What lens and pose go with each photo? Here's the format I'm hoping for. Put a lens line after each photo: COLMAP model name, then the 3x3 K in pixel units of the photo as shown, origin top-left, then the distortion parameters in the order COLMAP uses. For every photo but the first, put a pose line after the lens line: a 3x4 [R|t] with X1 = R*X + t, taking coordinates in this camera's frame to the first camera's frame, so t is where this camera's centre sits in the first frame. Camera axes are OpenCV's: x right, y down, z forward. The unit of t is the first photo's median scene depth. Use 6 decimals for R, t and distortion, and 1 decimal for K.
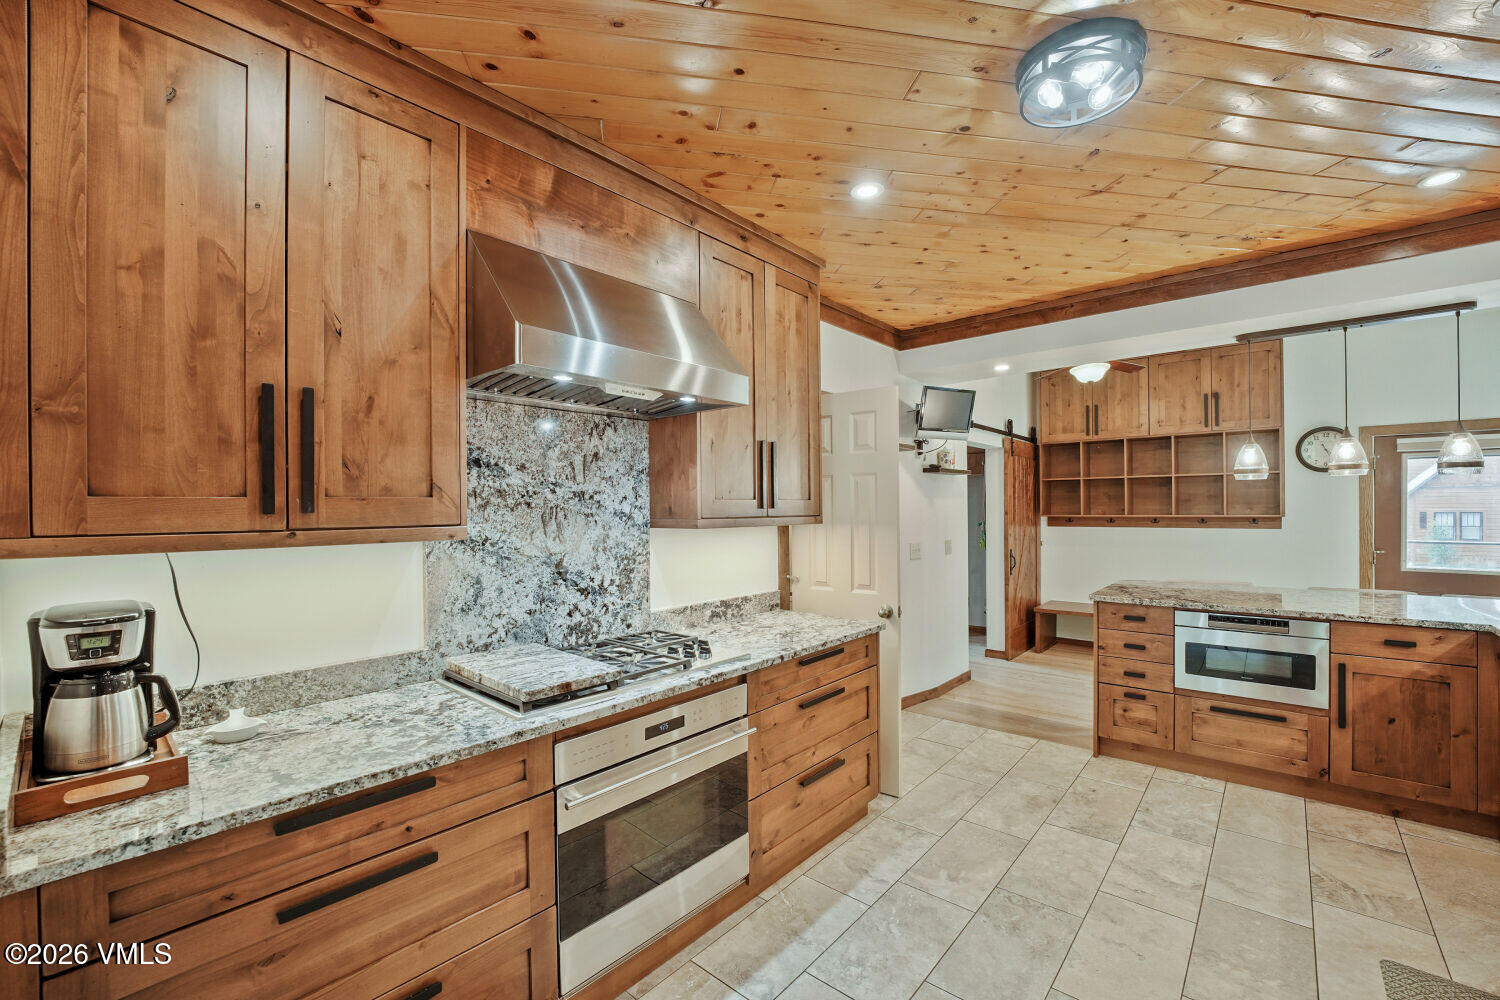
lens RADIAL K [[615.3, 0, 751.1], [0, 615.3, 507.9], [0, 0, 1]] dist [-0.021759, 0.001073]
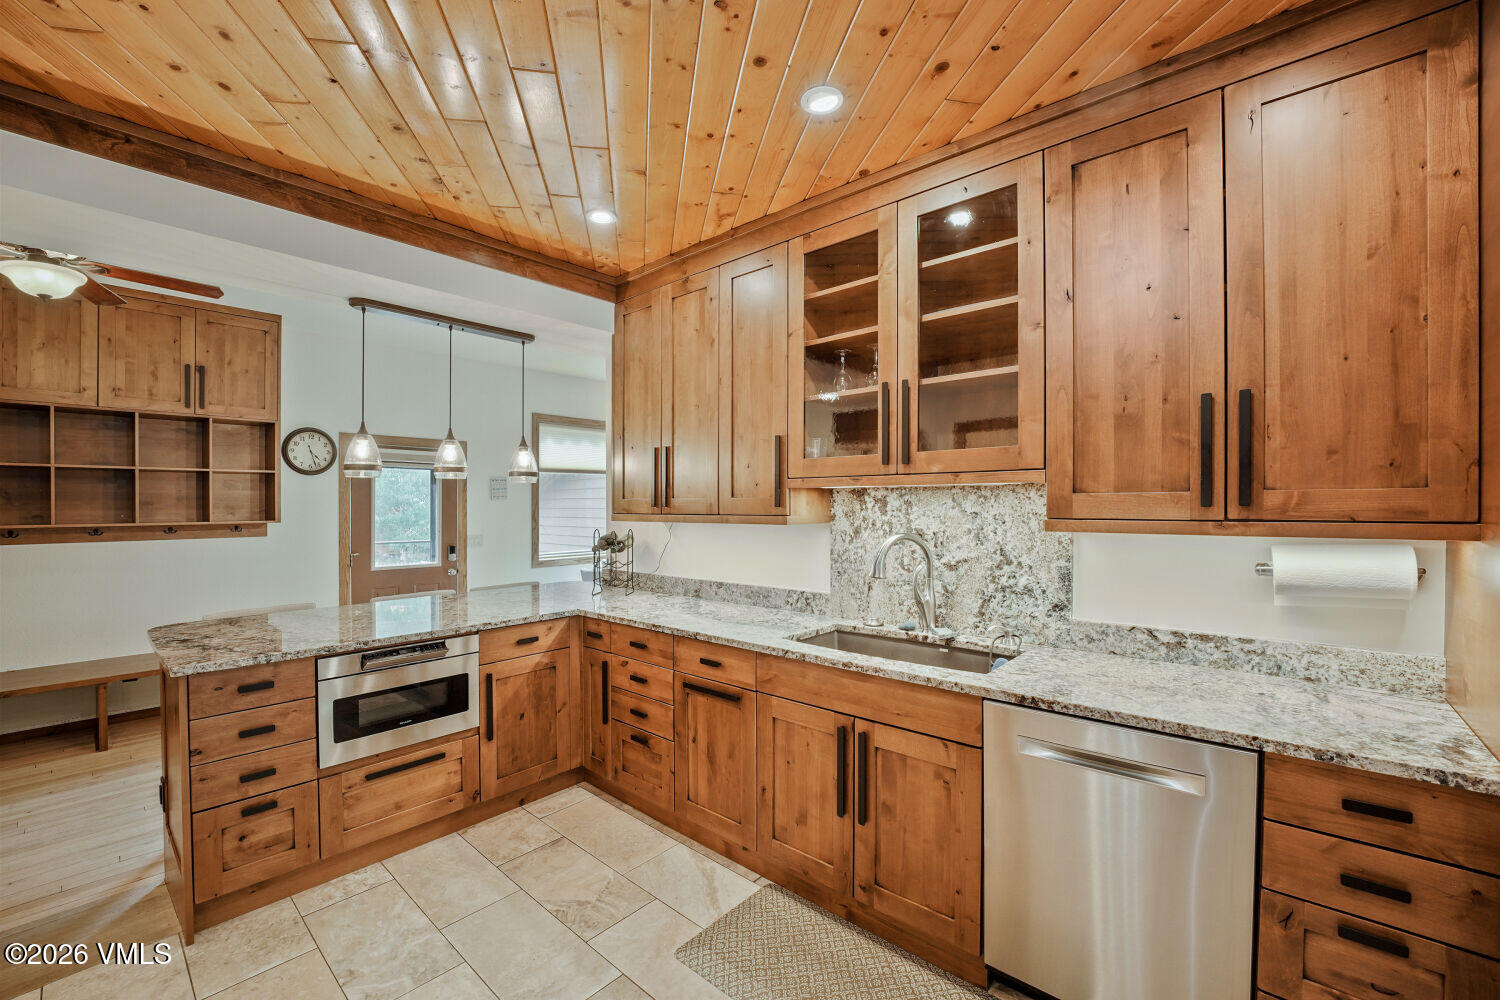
lens RADIAL K [[615.3, 0, 745.5], [0, 615.3, 510.8], [0, 0, 1]] dist [-0.021759, 0.001073]
pose [[0.031218, -0.000116, 0.999513, 0.014823], [0.004425, 0.999990, -0.000023, 0.000062], [-0.999503, 0.004424, 0.031219, 0.472808]]
